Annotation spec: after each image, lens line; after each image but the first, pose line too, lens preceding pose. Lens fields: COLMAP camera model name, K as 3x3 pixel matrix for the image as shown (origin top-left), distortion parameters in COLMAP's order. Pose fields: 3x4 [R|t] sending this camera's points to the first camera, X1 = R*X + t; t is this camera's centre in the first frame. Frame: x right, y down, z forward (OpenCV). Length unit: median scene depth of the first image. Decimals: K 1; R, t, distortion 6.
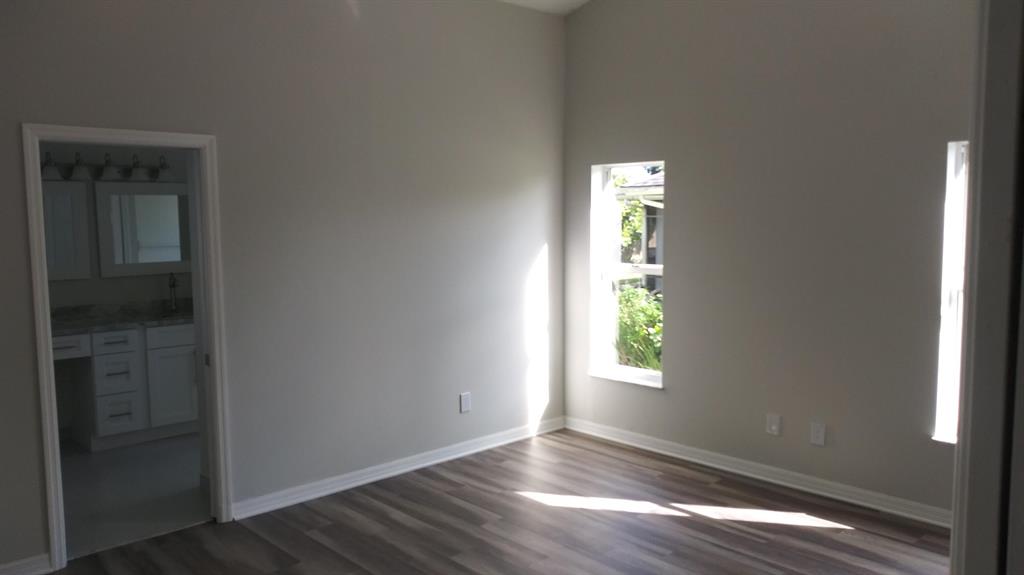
lens RADIAL K [[776.6, 0, 500.9], [0, 776.6, 290.2], [0, 0, 1]] dist [-0.007778, -0.012667]
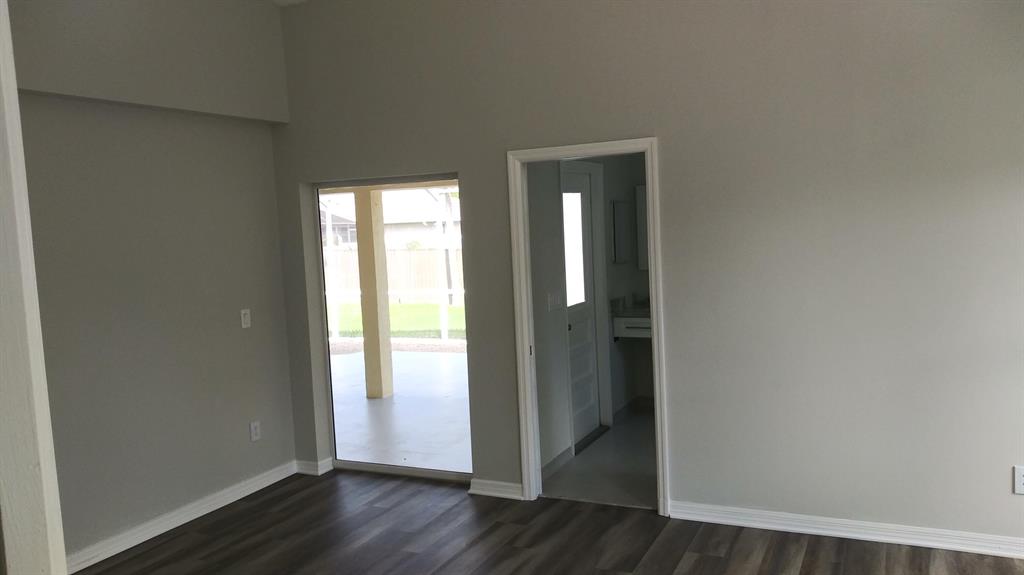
lens RADIAL K [[776.6, 0, 508.7], [0, 776.6, 288.8], [0, 0, 1]] dist [-0.007778, -0.012667]
pose [[0.368621, 0.068475, -0.927054, 0.415435], [-0.038109, 0.997558, 0.058530, -0.042655], [0.928798, 0.013753, 0.370331, 0.359230]]
